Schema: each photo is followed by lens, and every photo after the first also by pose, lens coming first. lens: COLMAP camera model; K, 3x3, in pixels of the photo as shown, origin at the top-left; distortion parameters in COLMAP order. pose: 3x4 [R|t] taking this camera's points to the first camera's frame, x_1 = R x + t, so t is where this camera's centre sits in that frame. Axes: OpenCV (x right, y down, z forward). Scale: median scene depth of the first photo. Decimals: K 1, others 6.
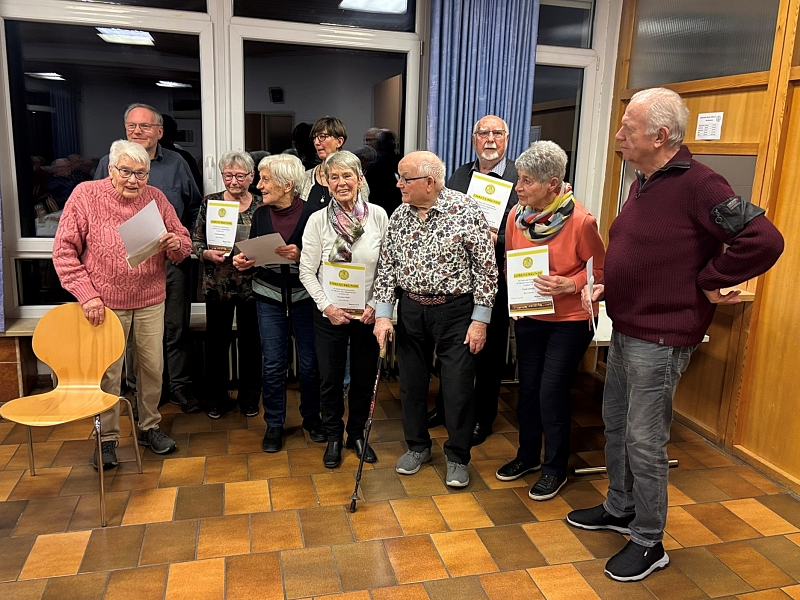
lens RADIAL K [[633.3, 0, 412.1], [0, 633.3, 288.7], [0, 0, 1]] dist [0.036094, -0.041527]
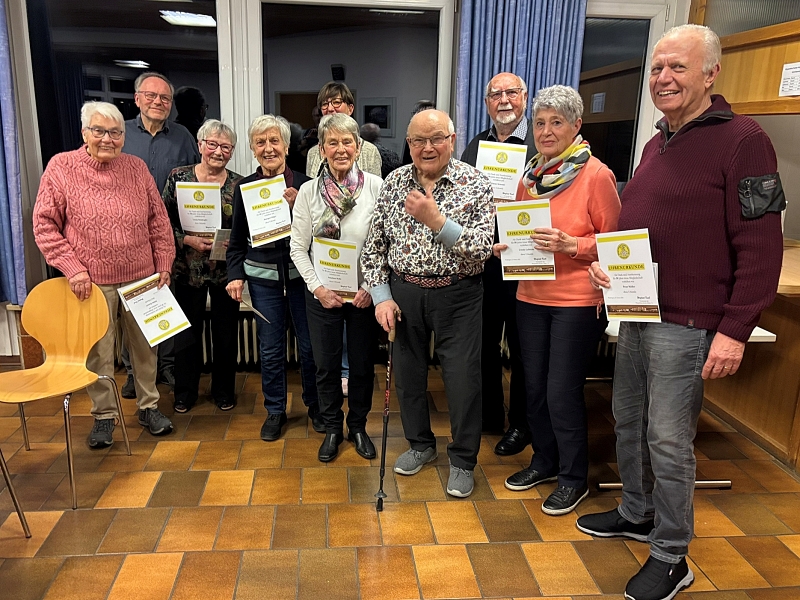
lens RADIAL K [[633.3, 0, 395.0], [0, 633.3, 299.7], [0, 0, 1]] dist [0.036094, -0.041527]
pose [[0.985866, 0.026419, -0.165440, 0.114286], [-0.020226, 0.999034, 0.039009, 0.007461], [0.166311, -0.035112, 0.985448, 0.108344]]
